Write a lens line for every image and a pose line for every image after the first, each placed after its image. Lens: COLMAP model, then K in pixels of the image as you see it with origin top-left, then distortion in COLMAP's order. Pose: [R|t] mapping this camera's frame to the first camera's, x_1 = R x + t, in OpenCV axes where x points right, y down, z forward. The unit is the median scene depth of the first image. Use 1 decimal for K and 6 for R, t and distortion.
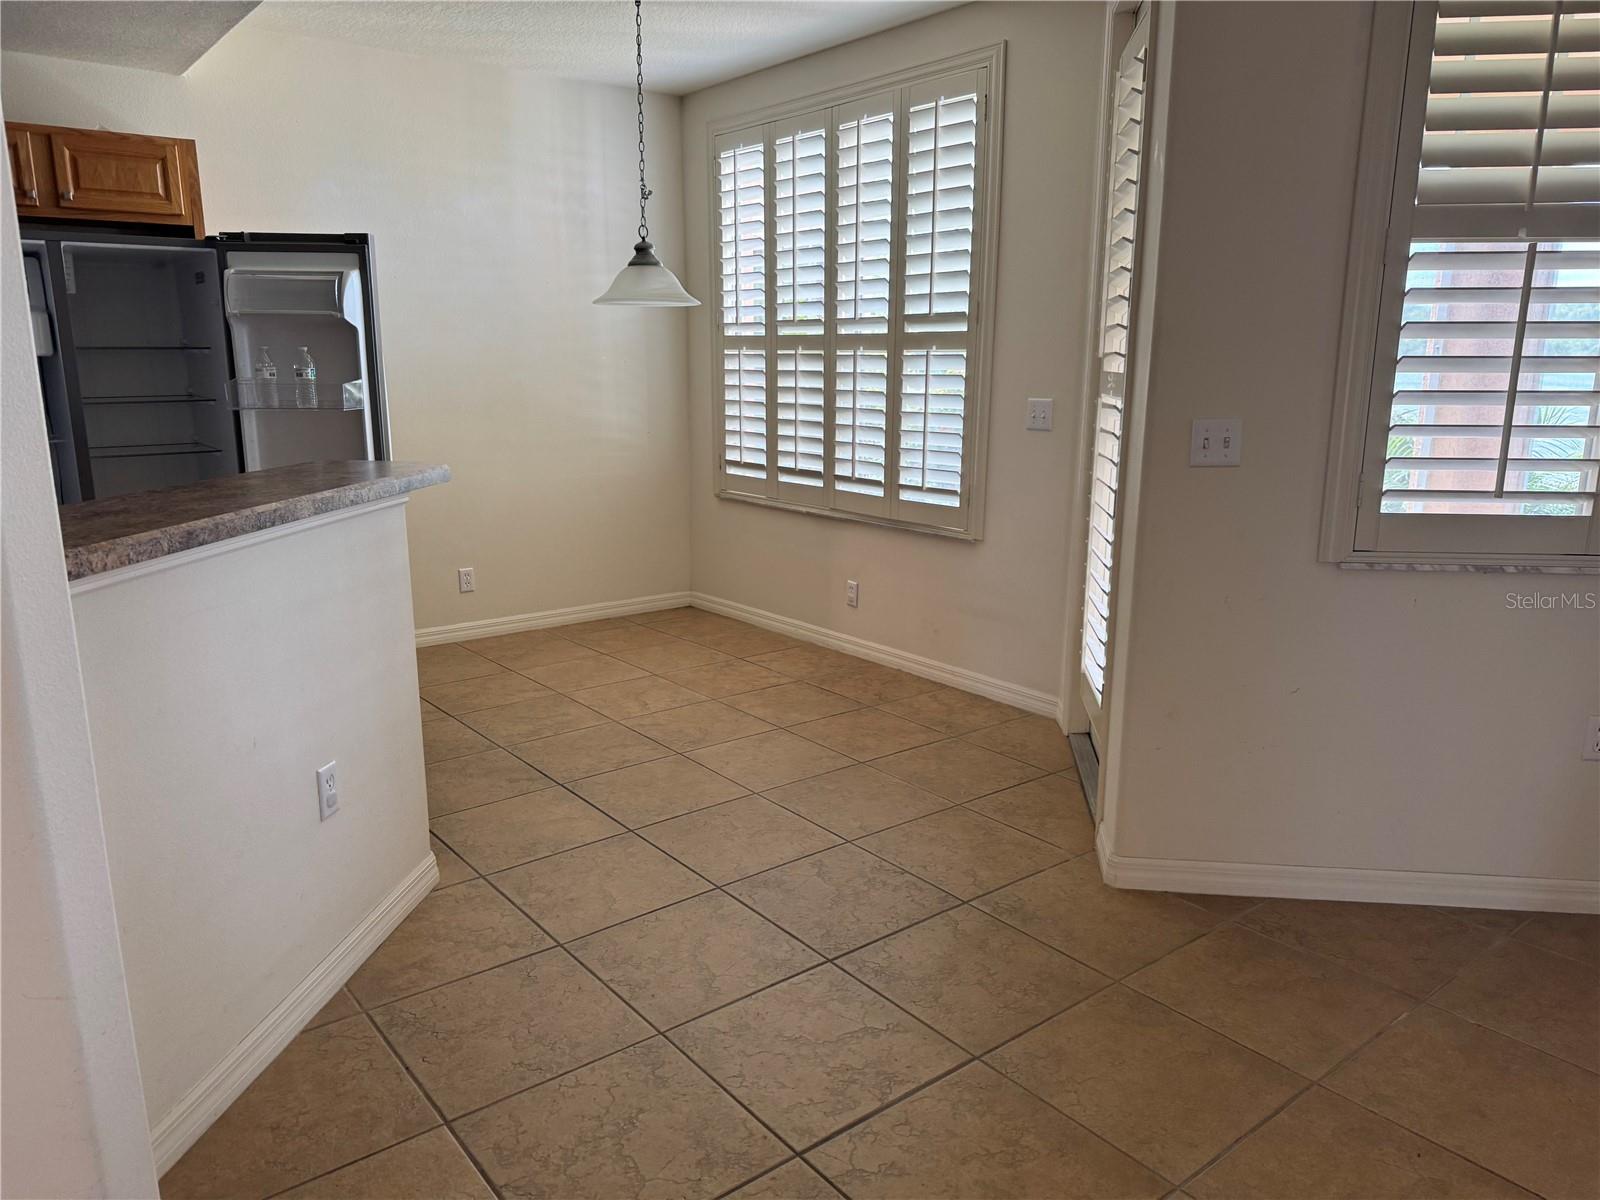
lens RADIAL K [[1128.4, 0, 797.9], [0, 1128.4, 623.5], [0, 0, 1]] dist [0.066542, -0.062721]
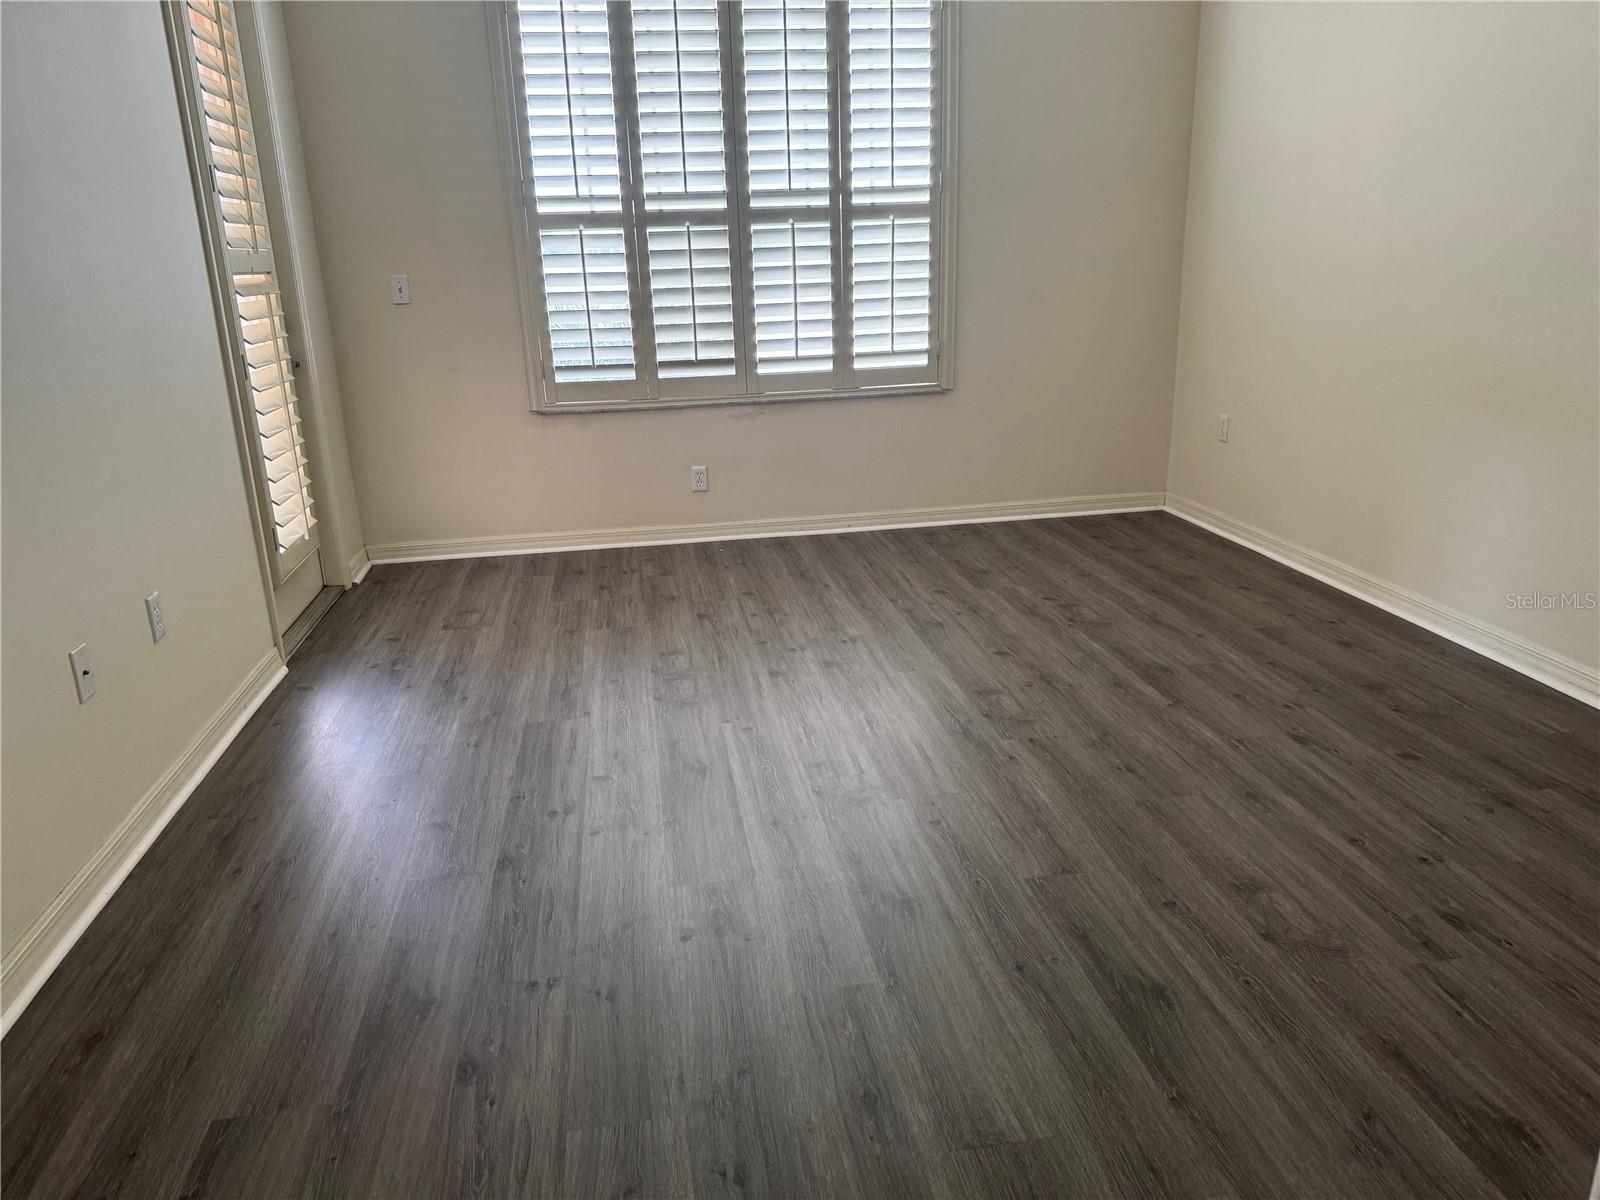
lens RADIAL K [[1156.5, 0, 800.0], [0, 1156.5, 600.0], [0, 0, 1]] dist [0.062740, -0.072915]
pose [[0.493986, -0.280021, 0.823144, -0.820862], [0.236966, 0.954240, 0.182410, -0.107331], [-0.836555, 0.104949, 0.537737, 0.465285]]
